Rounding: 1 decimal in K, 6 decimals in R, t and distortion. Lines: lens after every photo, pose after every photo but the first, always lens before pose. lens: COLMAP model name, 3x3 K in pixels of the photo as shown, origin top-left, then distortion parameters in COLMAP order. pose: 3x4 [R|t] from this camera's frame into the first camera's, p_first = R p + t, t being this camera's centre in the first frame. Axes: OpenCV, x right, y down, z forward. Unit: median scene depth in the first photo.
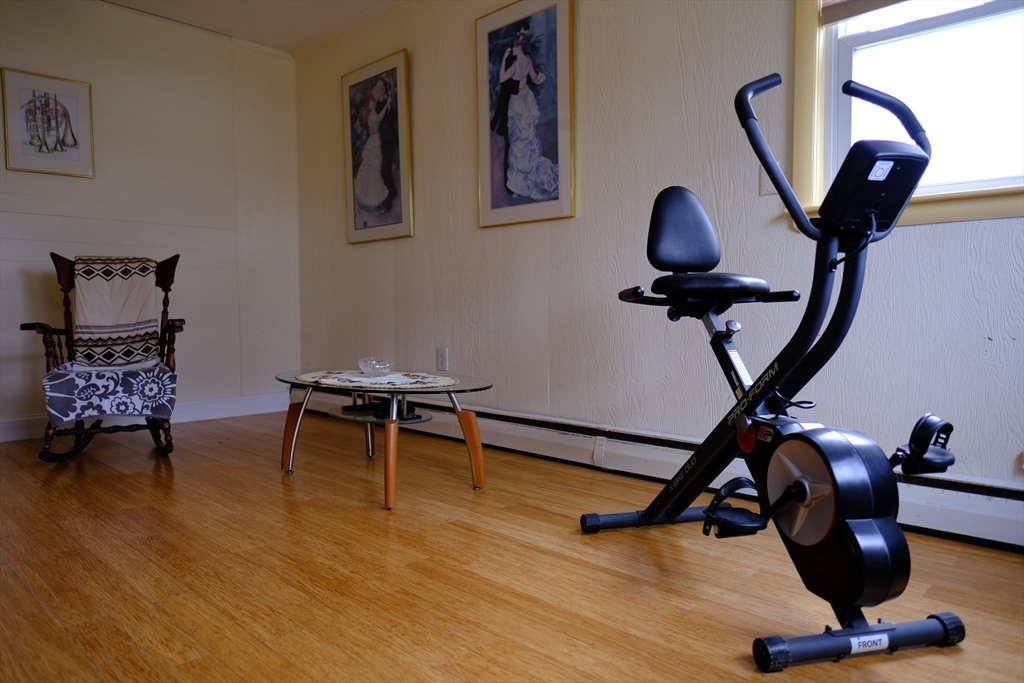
lens RADIAL K [[719.1, 0, 515.2], [0, 719.1, 341.6], [0, 0, 1]] dist [-0.016981, 0.007250]
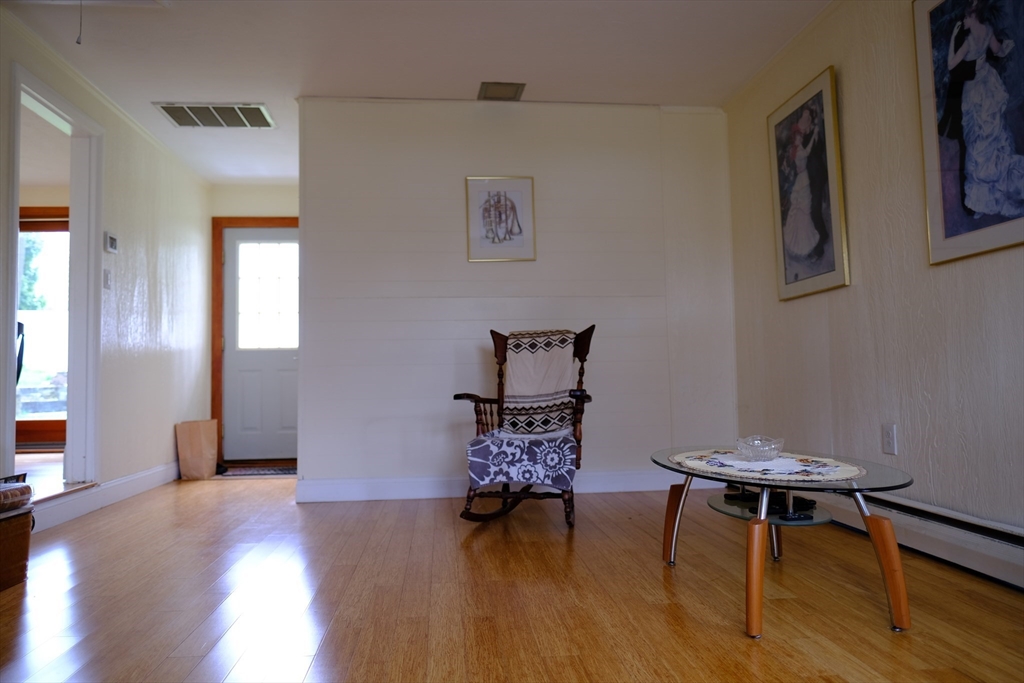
lens RADIAL K [[719.1, 0, 508.9], [0, 719.1, 344.5], [0, 0, 1]] dist [-0.016981, 0.007250]
pose [[0.763998, -0.043018, -0.643783, 0.097943], [-0.012841, 0.996564, -0.081830, -0.010137], [0.645091, 0.070785, 0.760820, 0.162763]]
